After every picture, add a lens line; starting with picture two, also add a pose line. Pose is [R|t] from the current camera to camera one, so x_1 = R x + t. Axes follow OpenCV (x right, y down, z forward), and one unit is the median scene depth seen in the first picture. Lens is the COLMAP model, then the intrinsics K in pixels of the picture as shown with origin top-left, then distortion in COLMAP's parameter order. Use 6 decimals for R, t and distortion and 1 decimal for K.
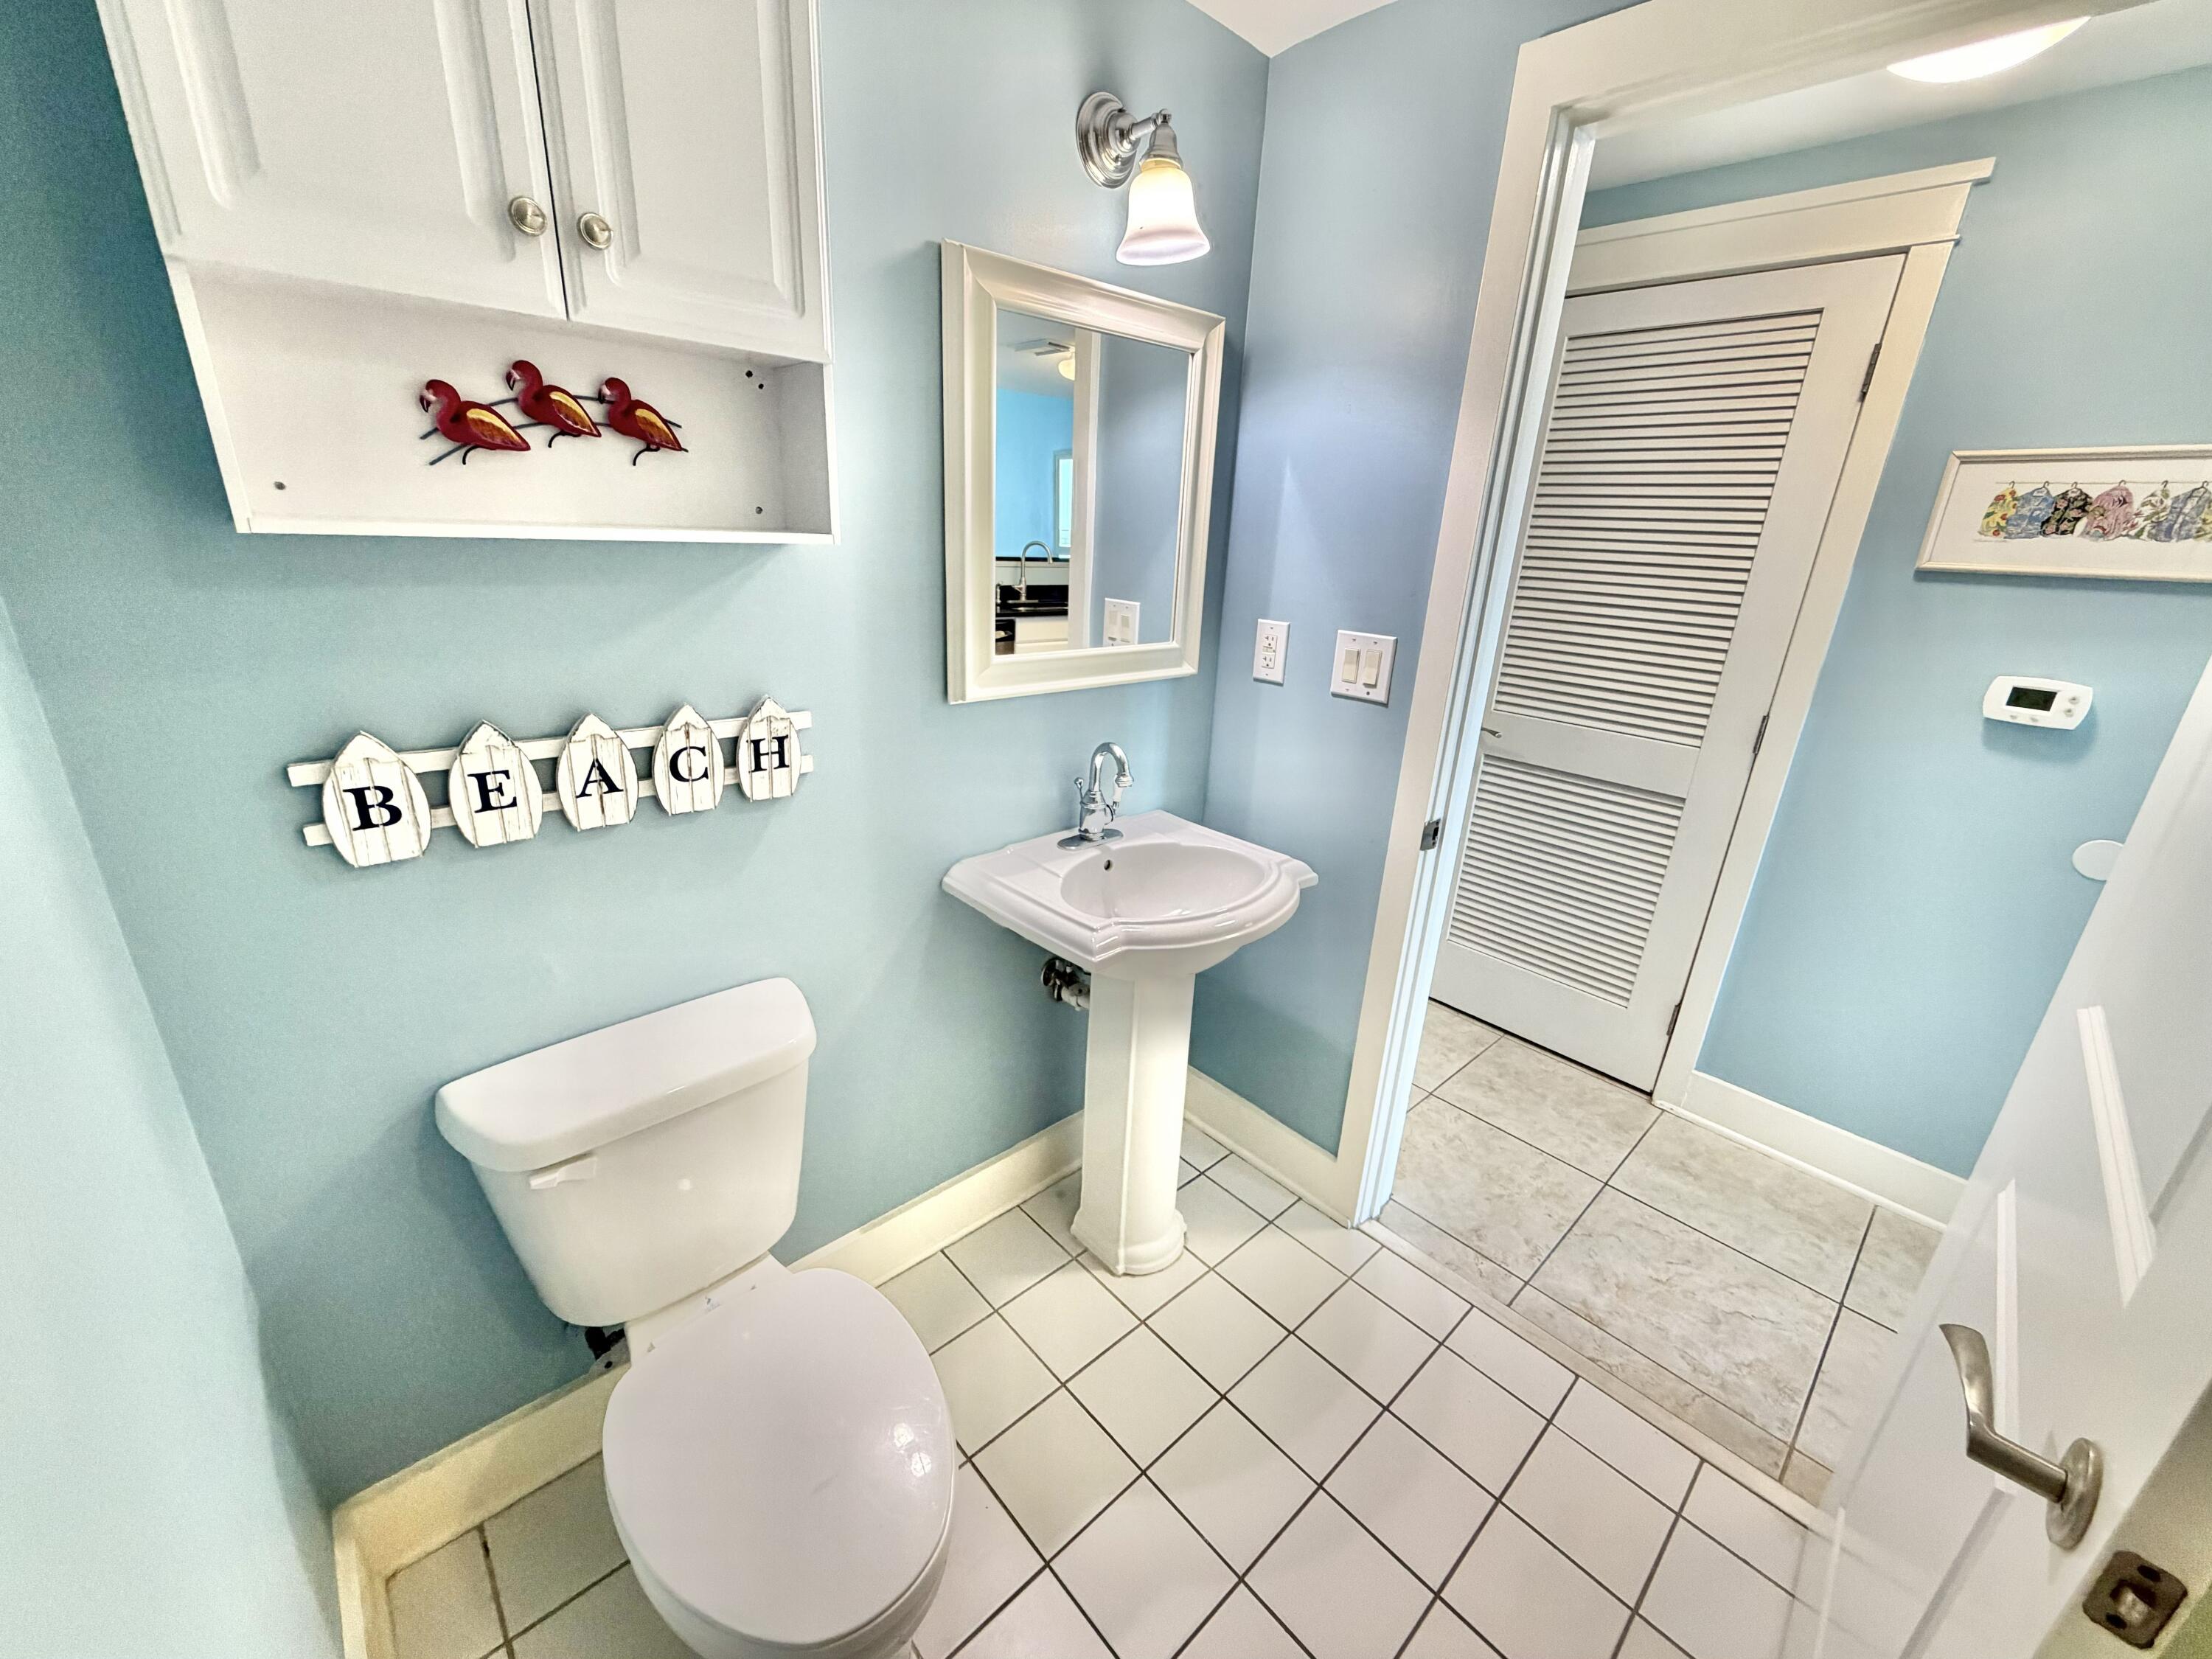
lens RADIAL K [[882.2, 0, 1112.0], [0, 882.2, 829.6], [0, 0, 1]] dist [-0.000301, -0.001224]
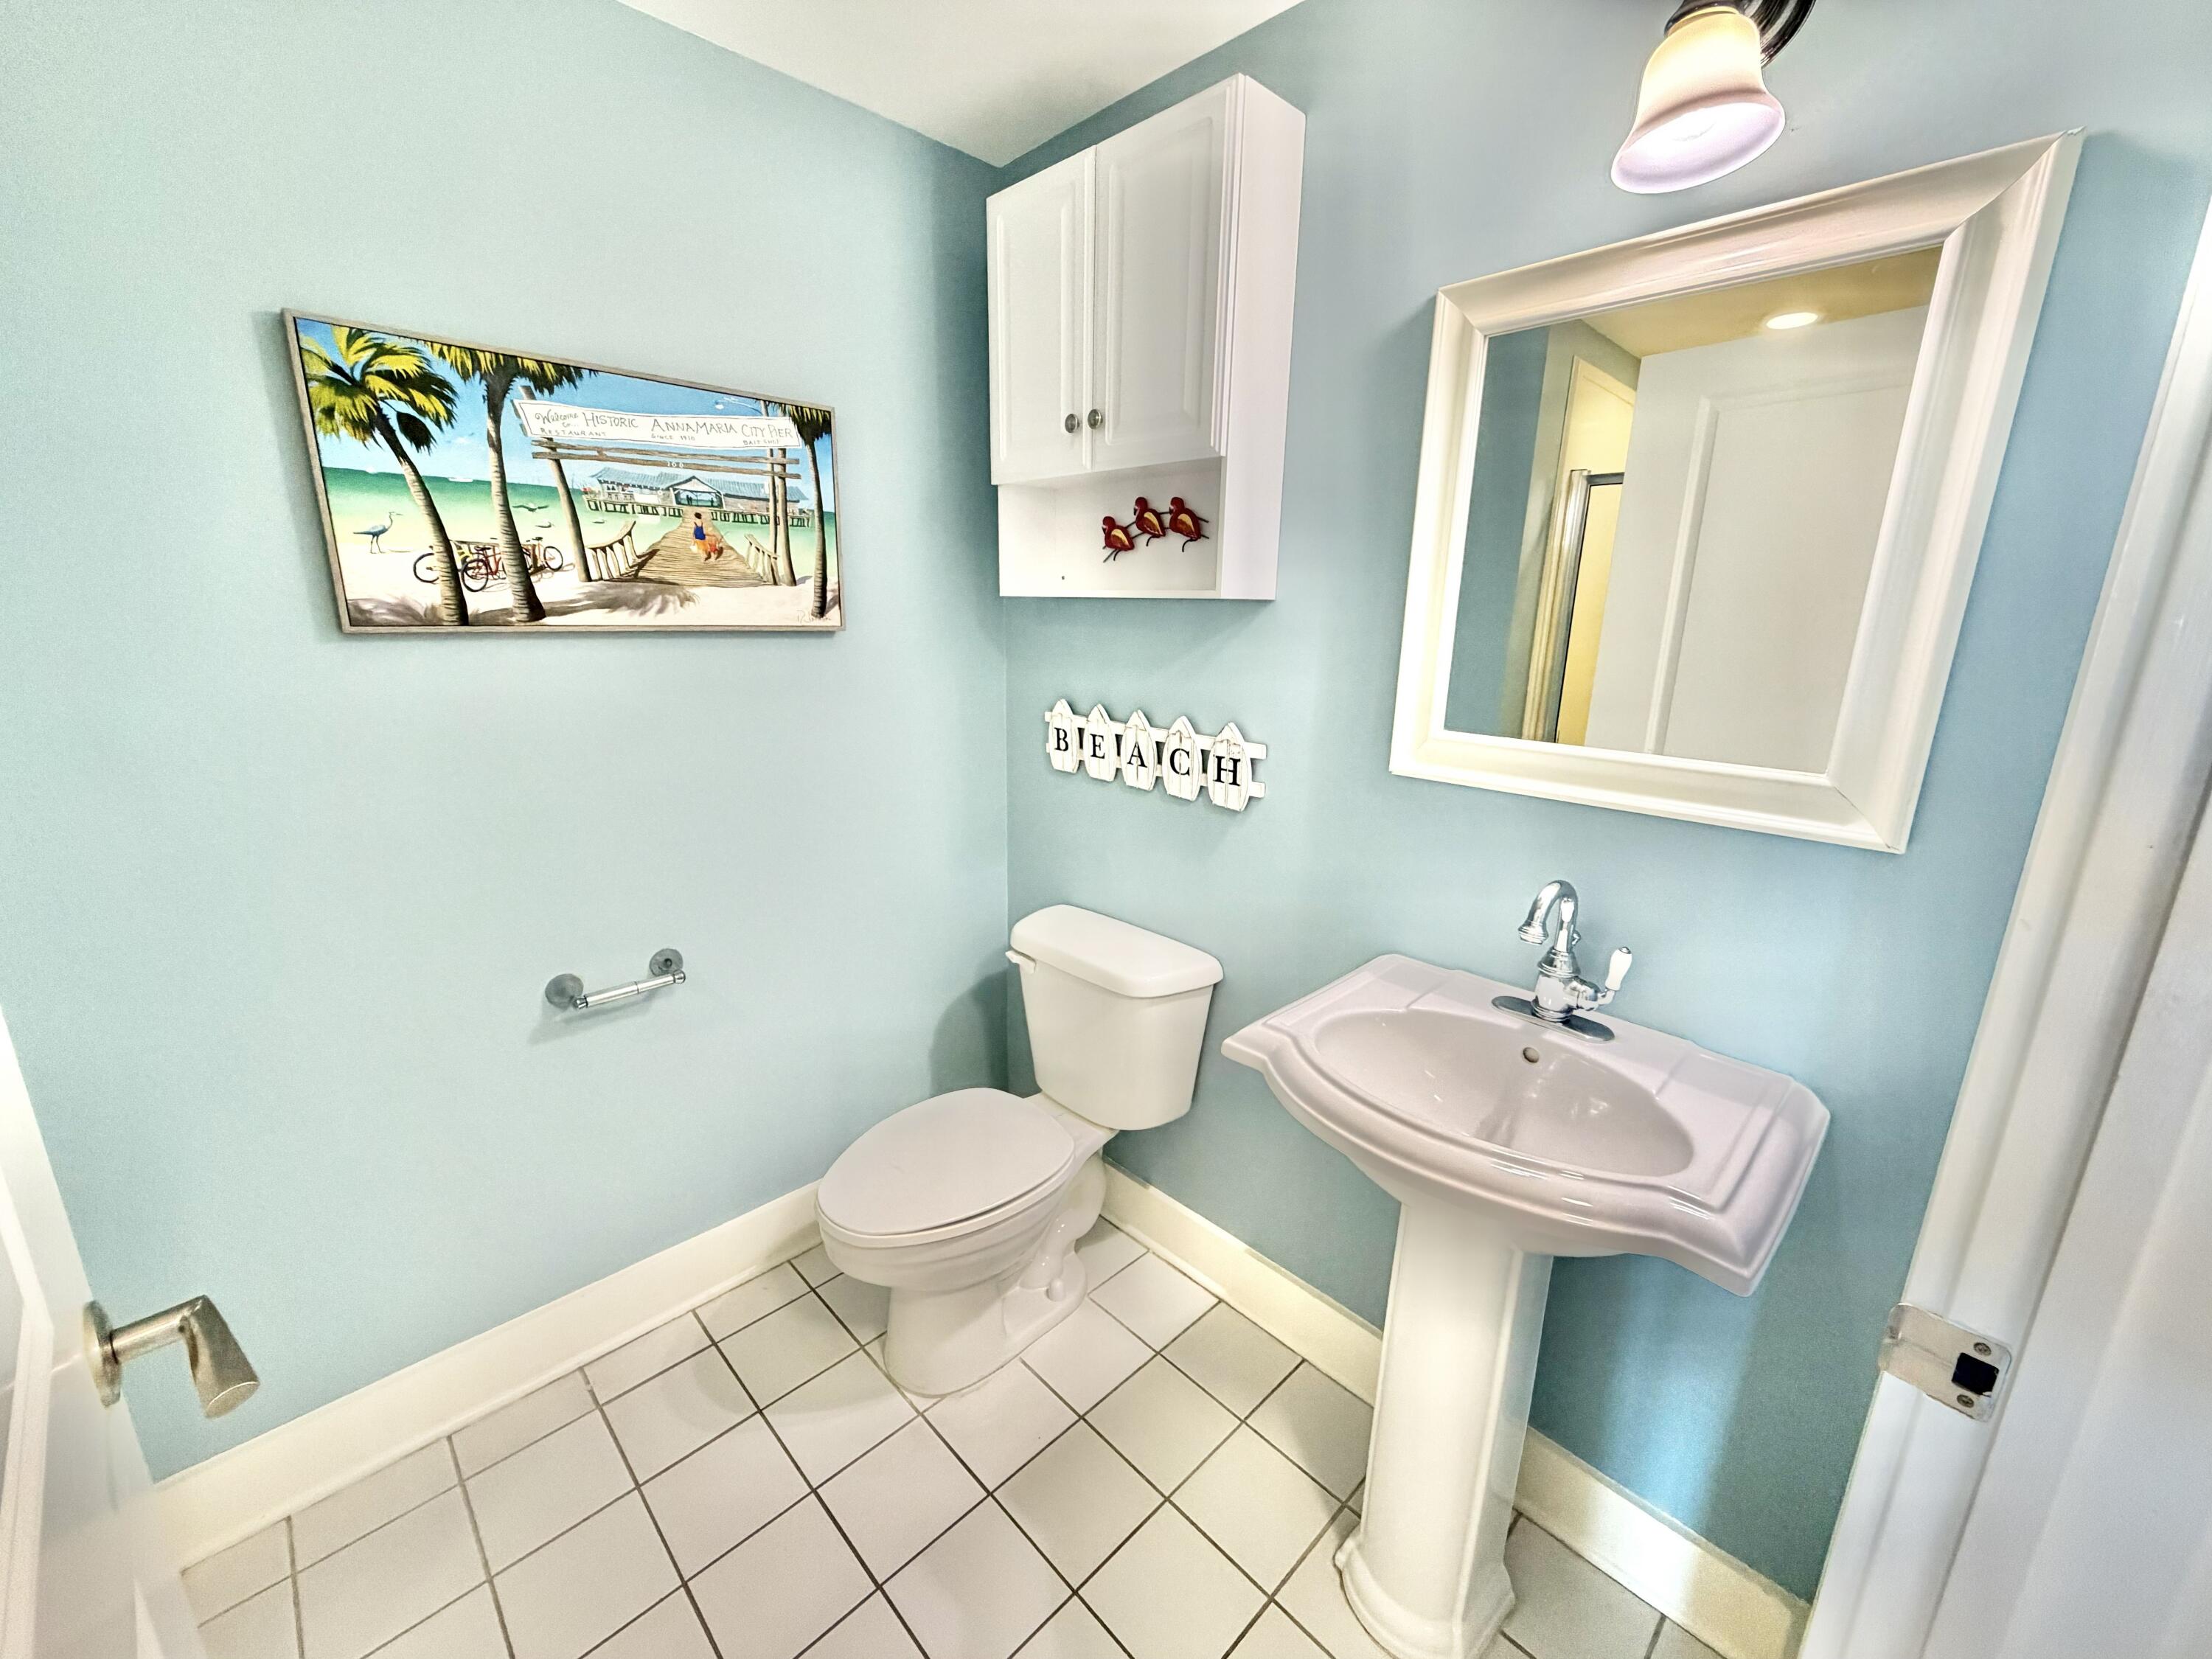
lens RADIAL K [[882.2, 0, 1108.8], [0, 882.2, 827.7], [0, 0, 1]] dist [-0.000301, -0.001224]
pose [[0.027907, 0.197824, -0.979840, 0.926845], [-0.348354, 0.920699, 0.175962, -0.190841], [0.936947, 0.336421, 0.094606, 0.839220]]
